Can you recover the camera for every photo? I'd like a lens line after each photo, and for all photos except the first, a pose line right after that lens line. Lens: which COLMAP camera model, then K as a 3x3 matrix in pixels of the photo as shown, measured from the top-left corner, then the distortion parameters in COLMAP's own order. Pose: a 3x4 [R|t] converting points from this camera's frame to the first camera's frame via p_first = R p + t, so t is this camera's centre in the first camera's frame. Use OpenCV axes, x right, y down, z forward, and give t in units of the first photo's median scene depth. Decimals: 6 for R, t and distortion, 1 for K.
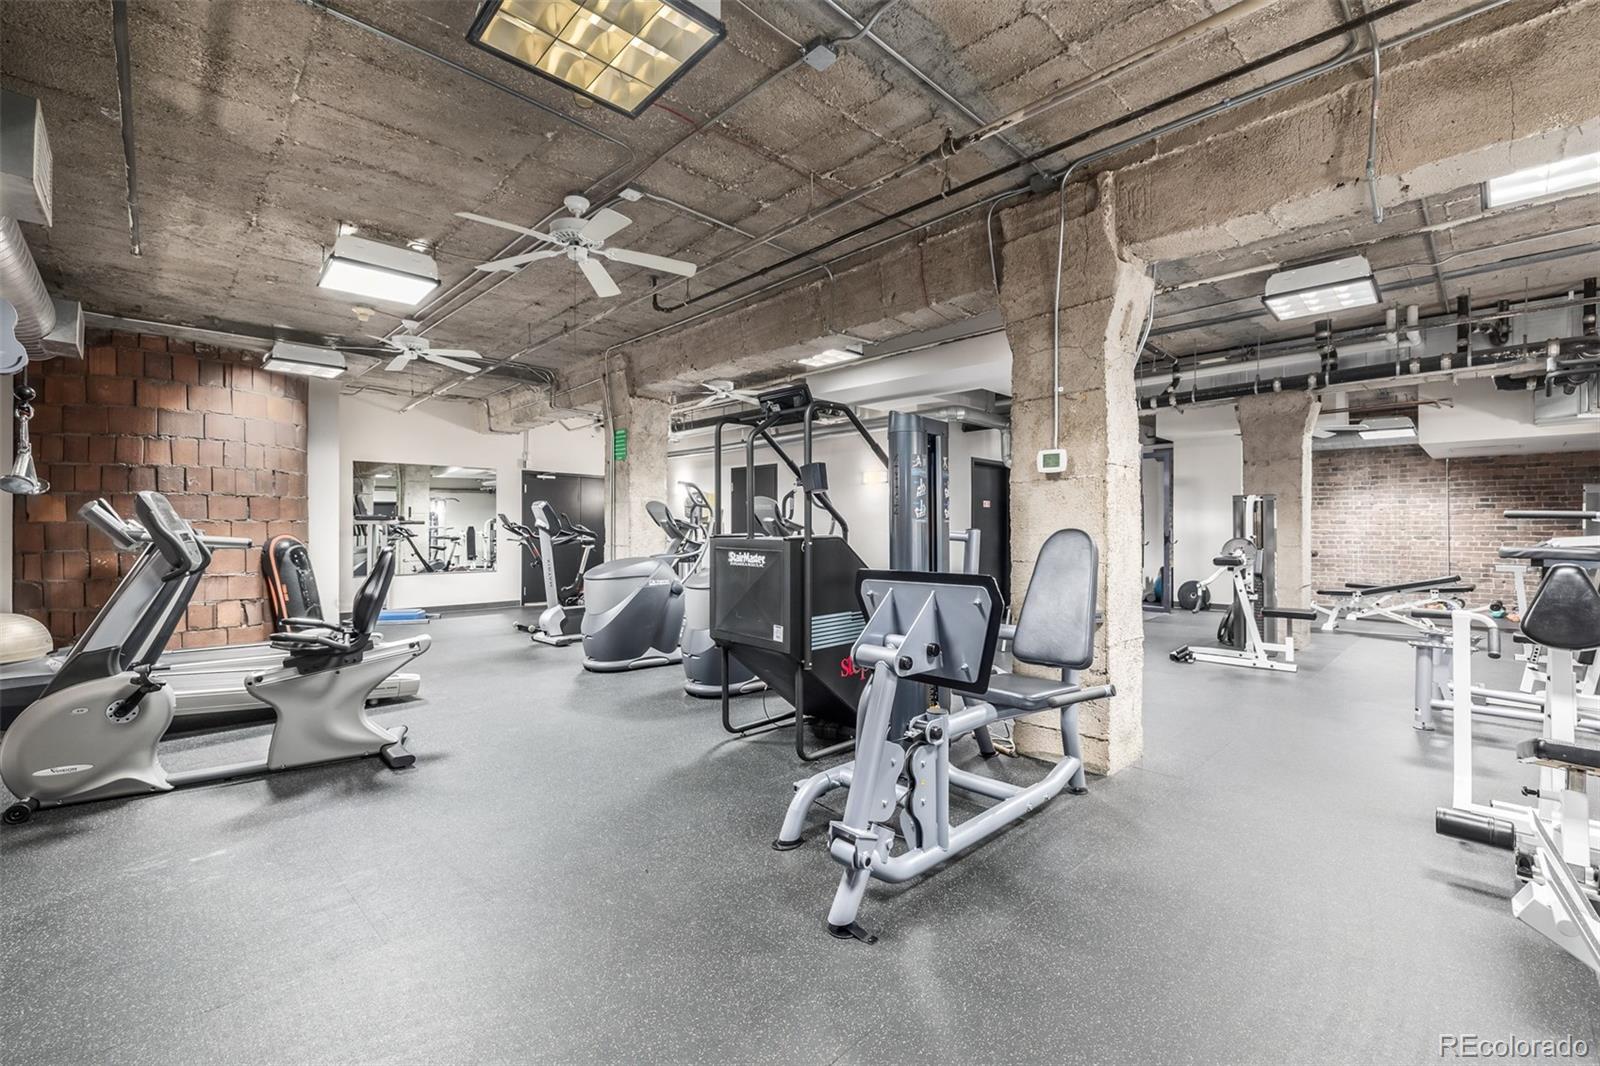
lens RADIAL K [[681.0, 0, 807.7], [0, 681.0, 526.6], [0, 0, 1]] dist [0.003406, -0.000602]
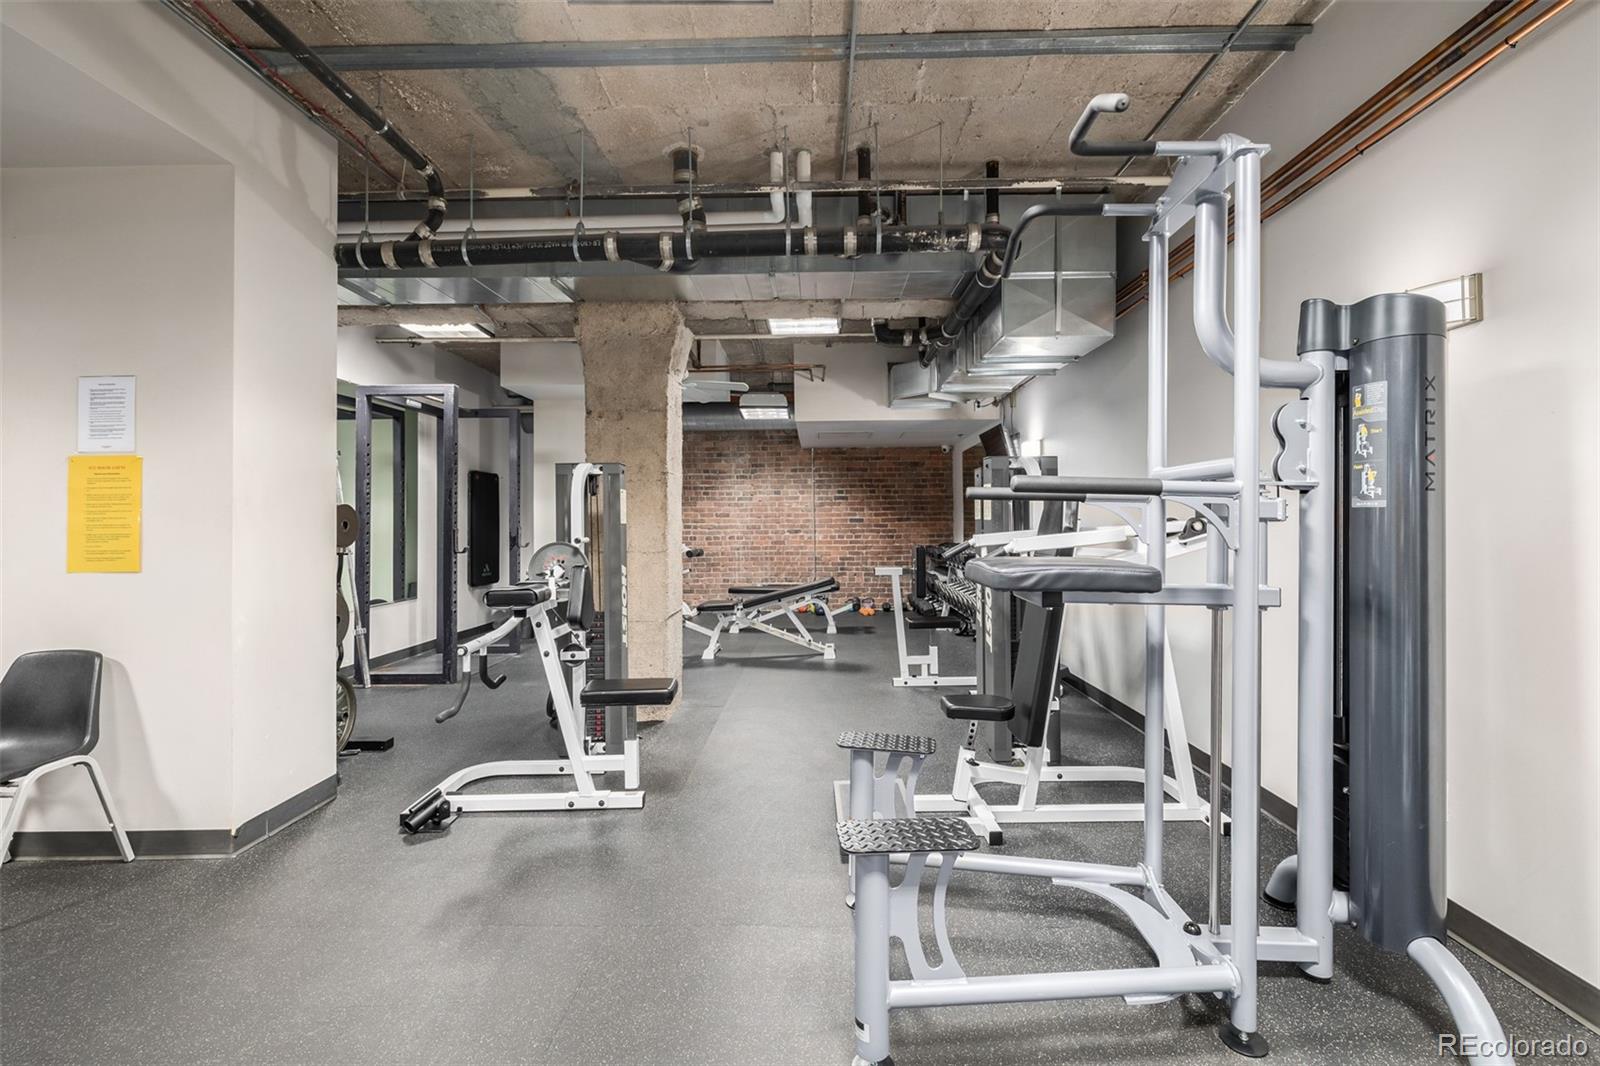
lens RADIAL K [[681.0, 0, 809.6], [0, 681.0, 523.6], [0, 0, 1]] dist [0.003406, -0.000602]
pose [[0.713234, -0.009723, 0.700859, 0.338497], [0.007766, 0.999952, 0.005970, 0.000255], [-0.700883, 0.001185, 0.713275, 0.413253]]
